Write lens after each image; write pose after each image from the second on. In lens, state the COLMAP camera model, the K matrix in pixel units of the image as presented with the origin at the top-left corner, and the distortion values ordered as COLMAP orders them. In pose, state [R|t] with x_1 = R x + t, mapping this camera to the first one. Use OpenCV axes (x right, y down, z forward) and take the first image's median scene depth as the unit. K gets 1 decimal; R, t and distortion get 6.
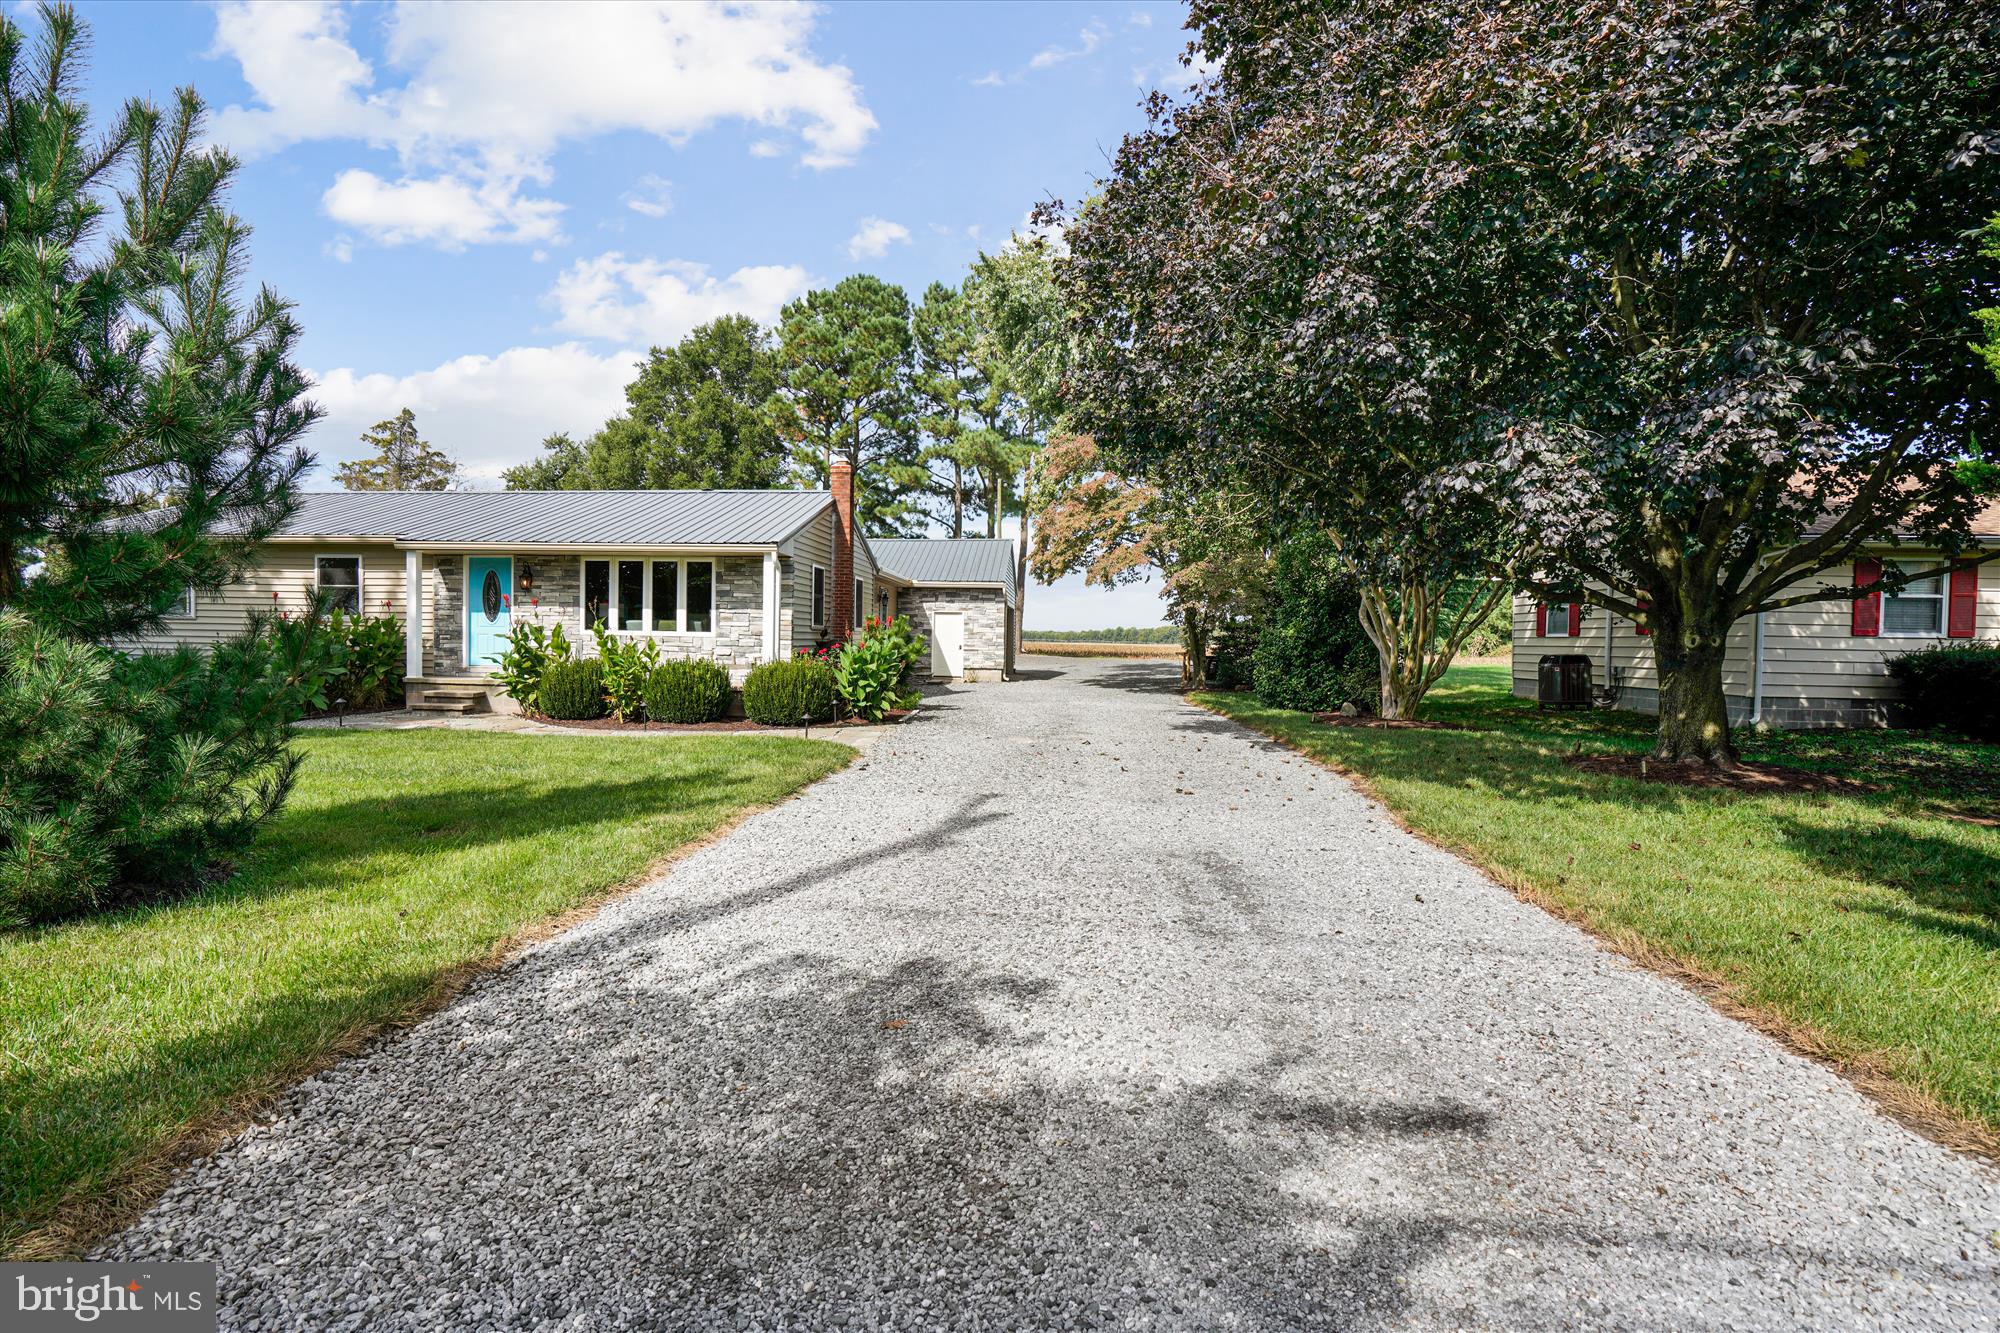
lens RADIAL K [[960.6, 0, 969.2], [0, 960.6, 666.0], [0, 0, 1]] dist [-0.033023, 0.000319]
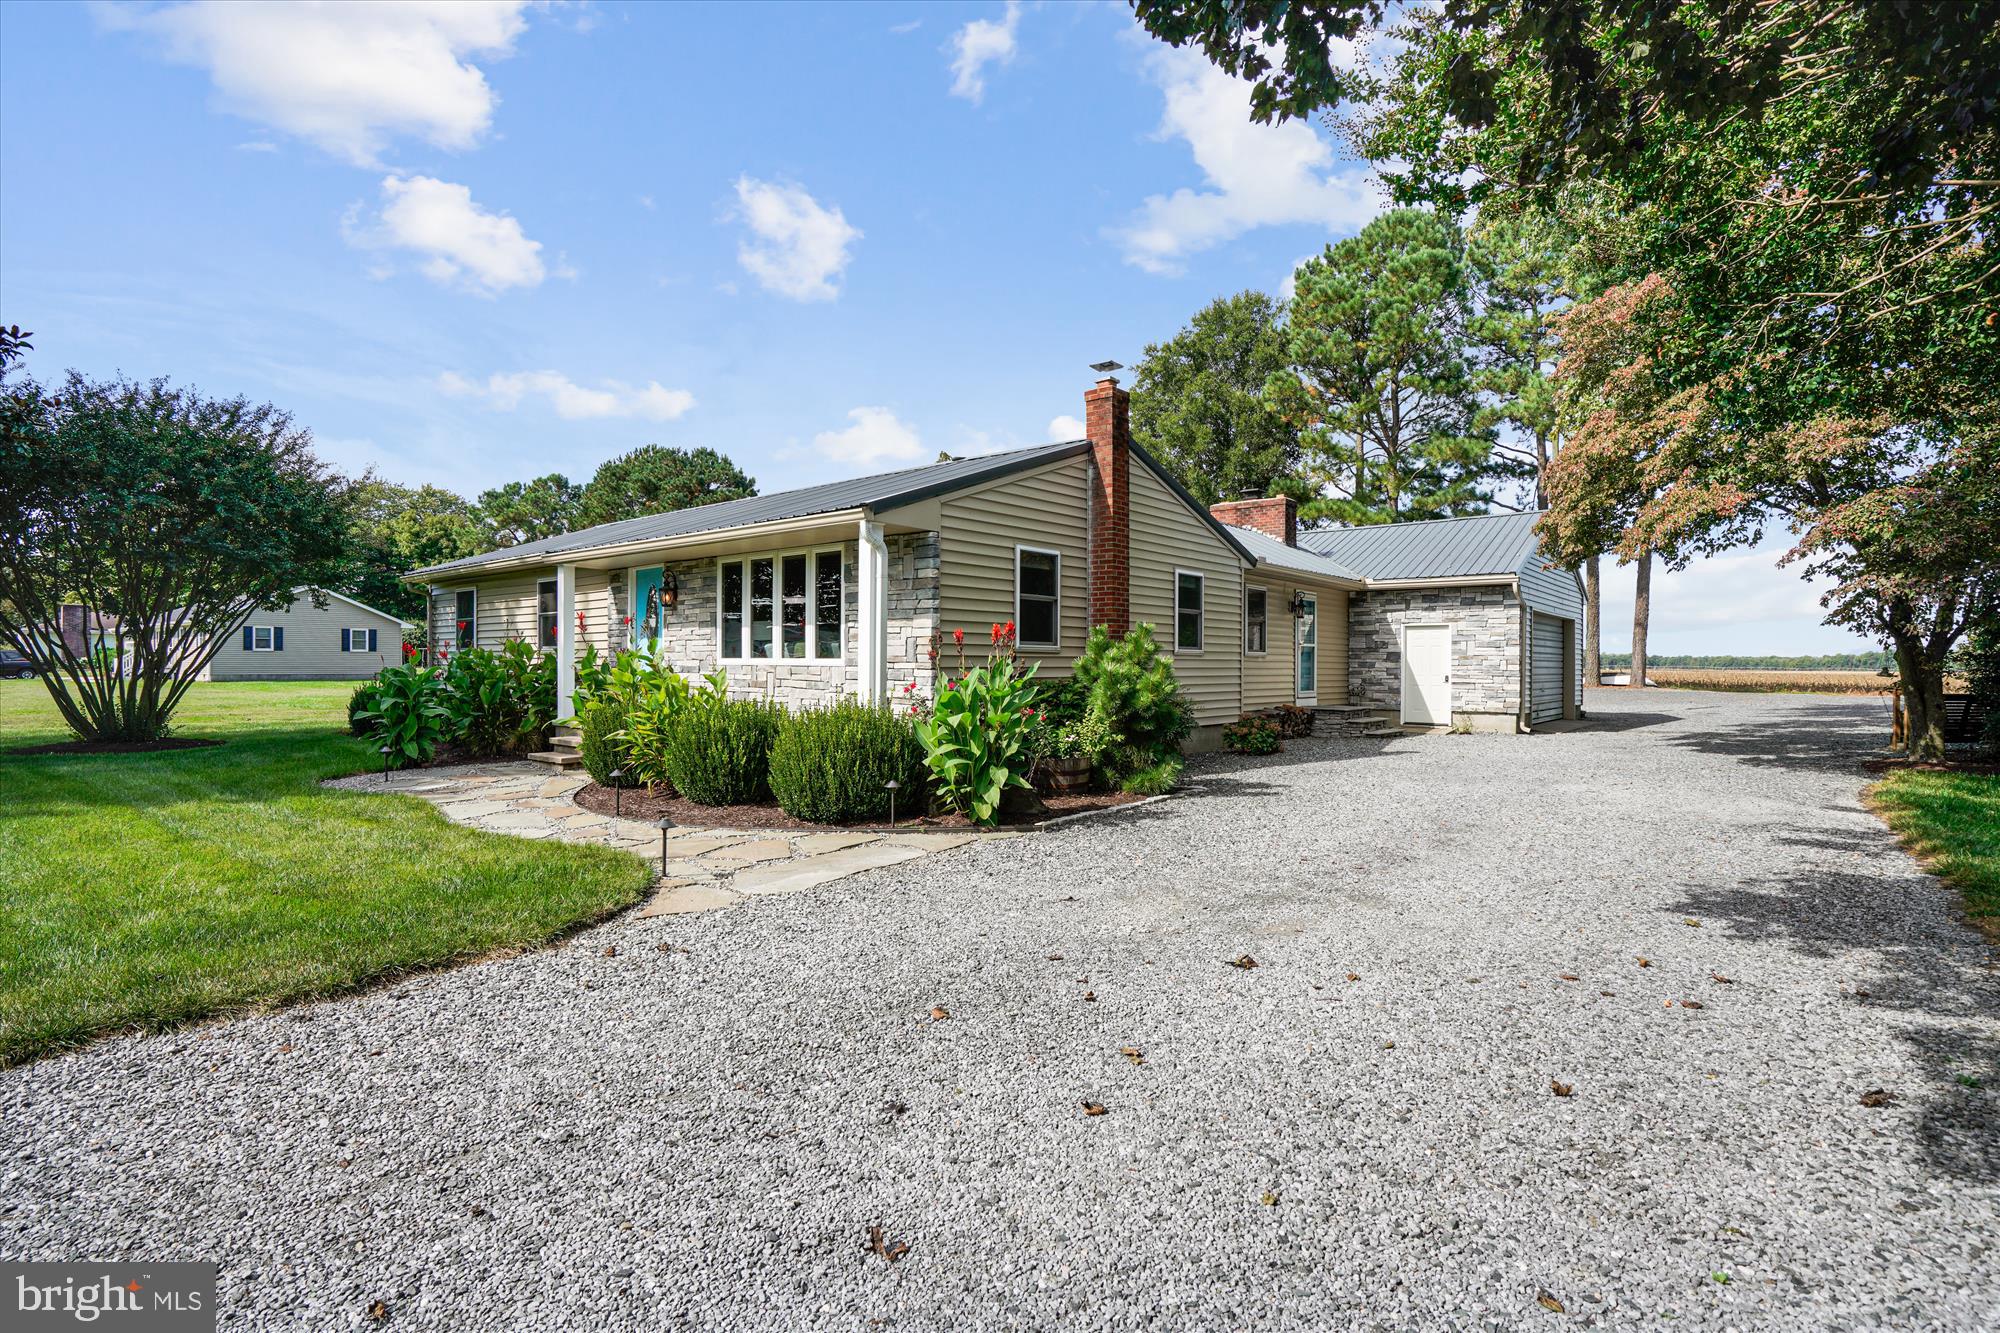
lens RADIAL K [[974.5, 0, 1000.0], [0, 974.5, 666.5], [0, 0, 1]] dist [-0.030572, -0.000059]
pose [[0.828858, -0.011007, -0.559350, 0.182957], [-0.006849, 0.999532, -0.029818, -0.011255], [0.559417, 0.028546, 0.828395, 0.509836]]
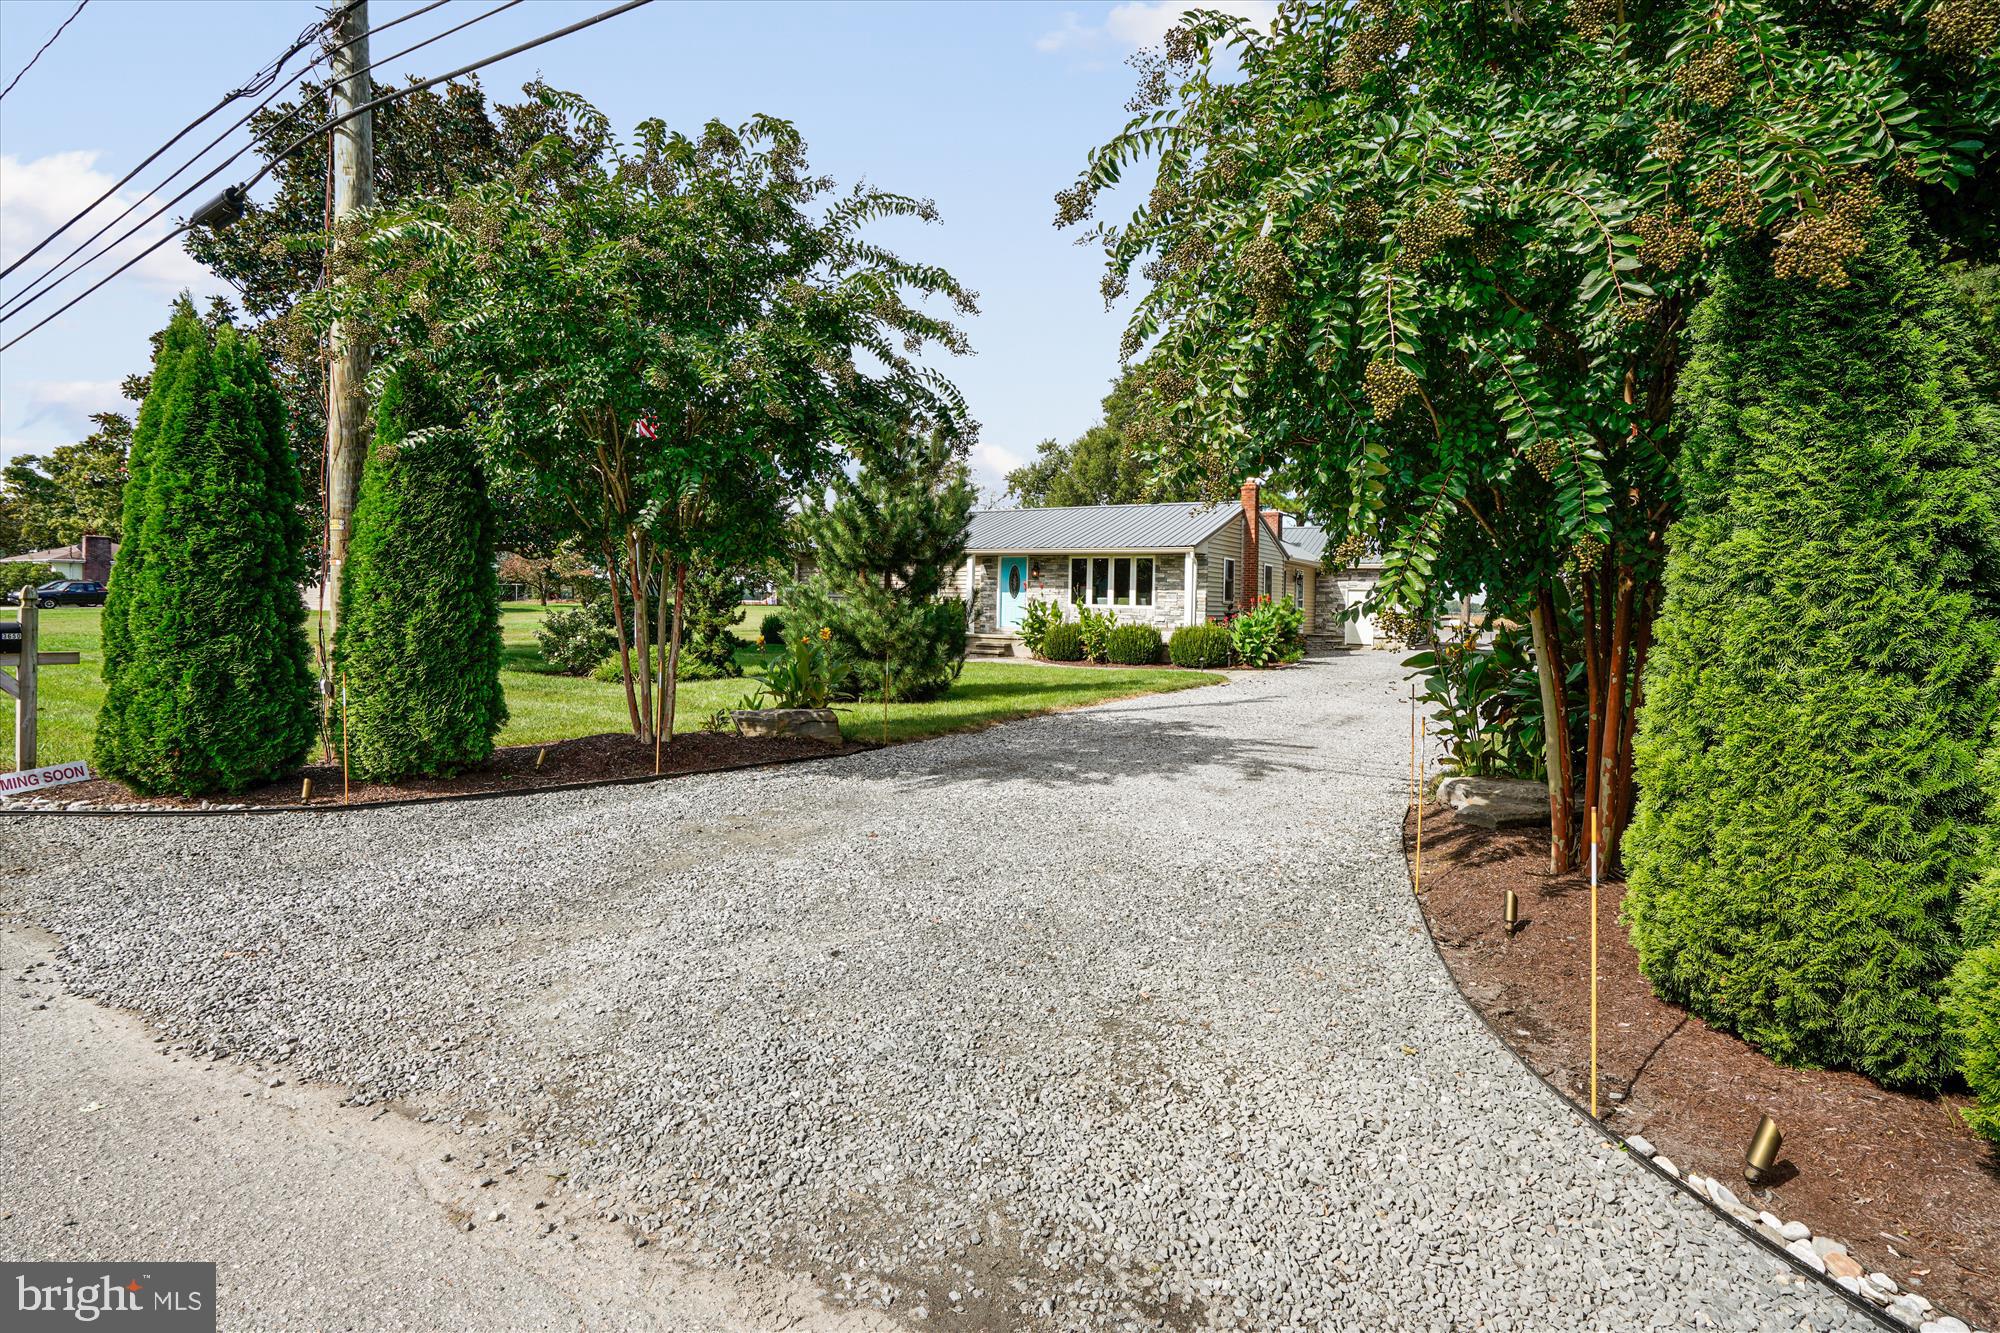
lens RADIAL K [[920.2, 0, 1011.6], [0, 920.2, 651.8], [0, 0, 1]] dist [-0.031109, 0.001197]
pose [[0.904282, 0.022914, -0.426321, 0.138538], [-0.016431, 0.999687, 0.018878, 0.012215], [0.426620, -0.010066, 0.904375, -0.366155]]
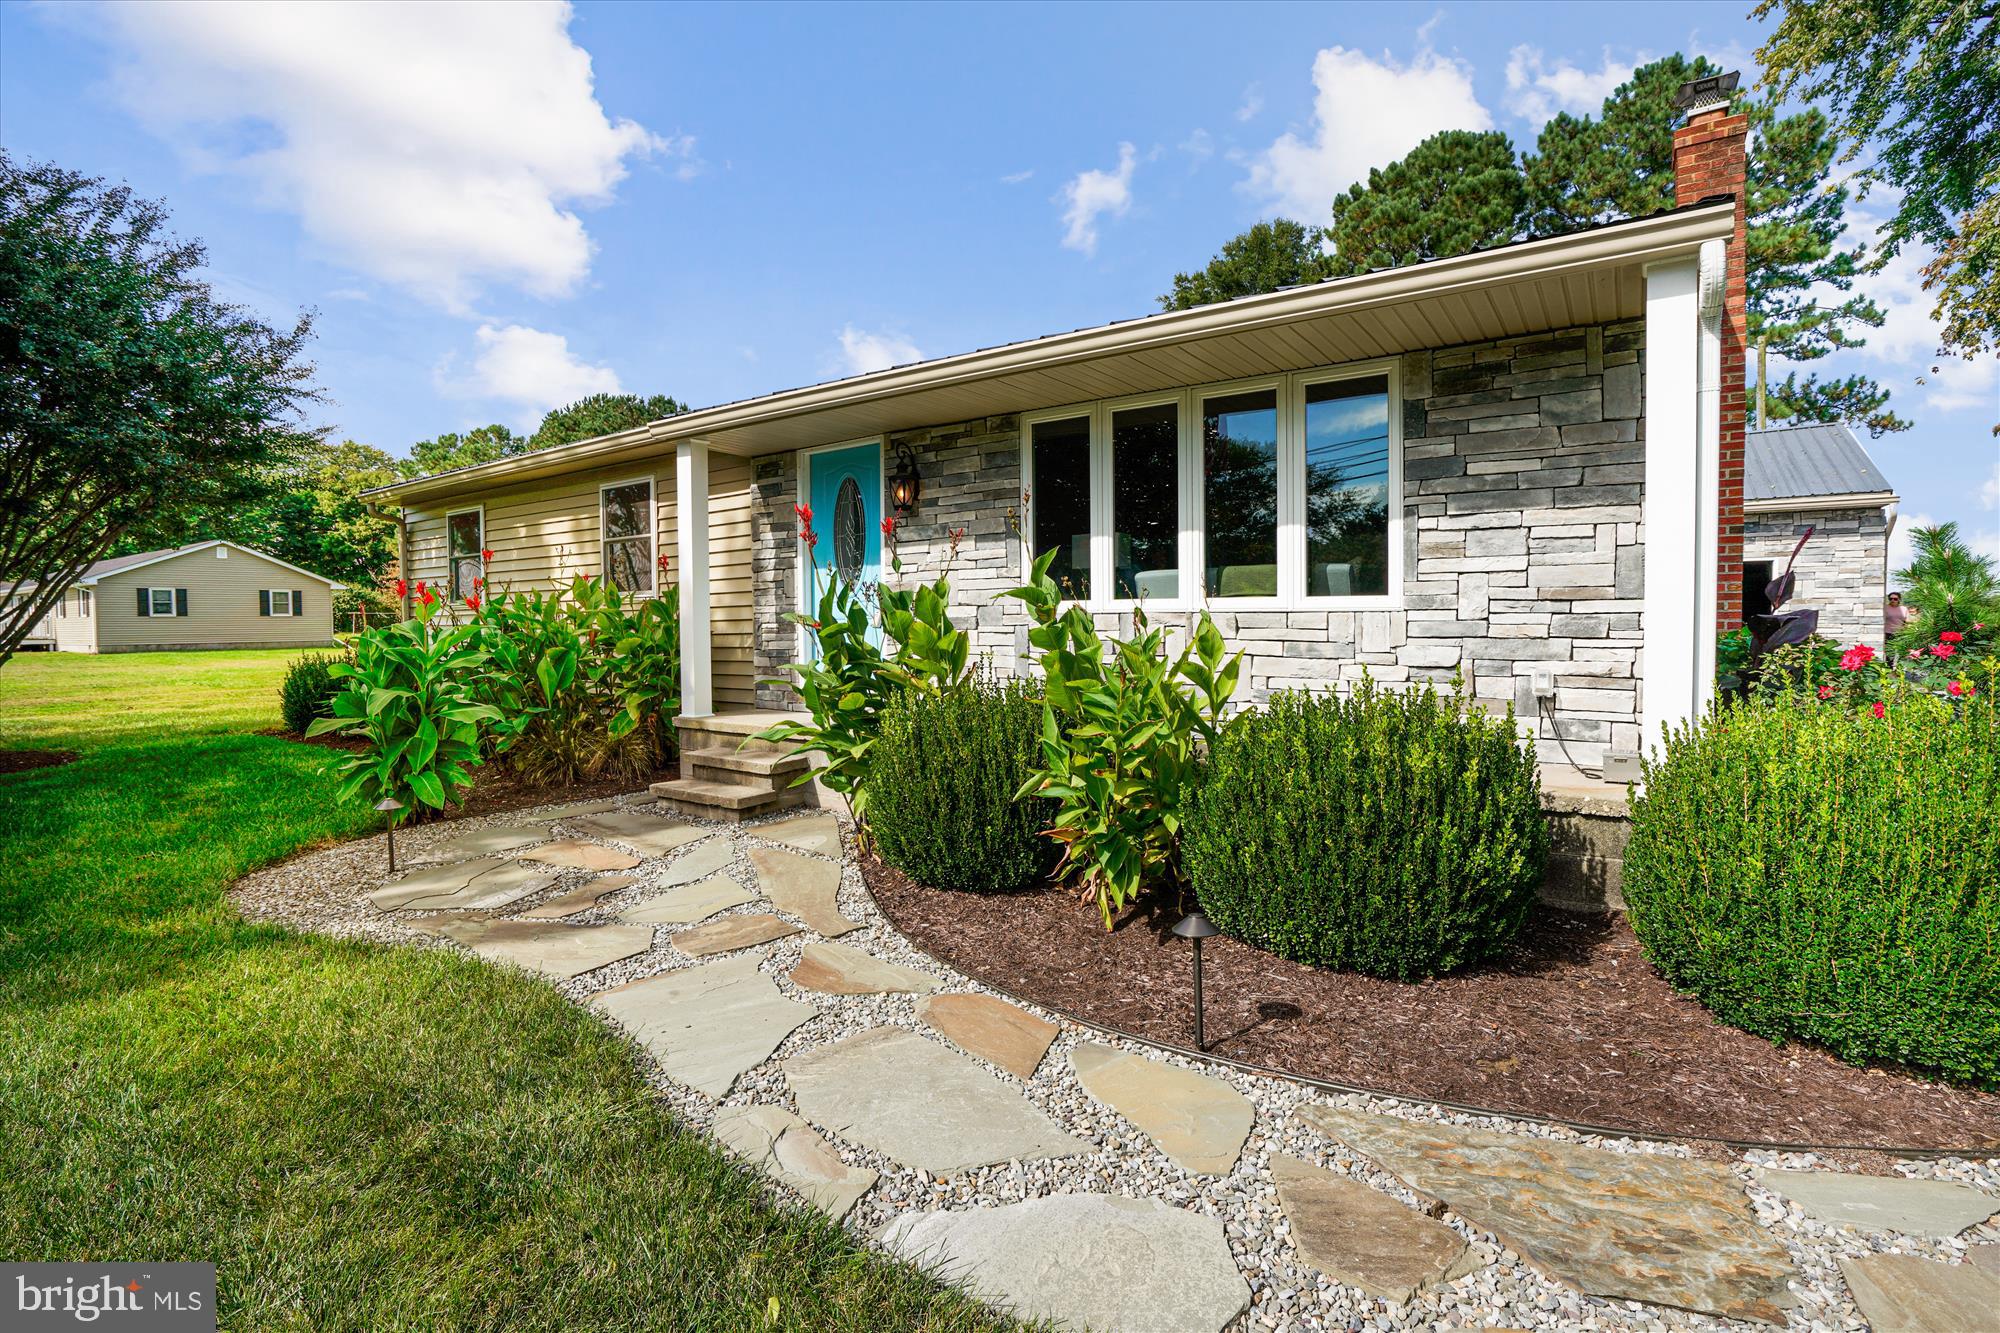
lens RADIAL K [[920.2, 0, 1011.6], [0, 920.2, 651.8], [0, 0, 1]] dist [-0.031109, 0.001197]
pose [[0.878269, -0.007825, -0.478102, -0.231792], [0.008419, 0.999964, -0.000900, -0.017266], [0.478092, -0.003235, 0.878304, 0.668064]]
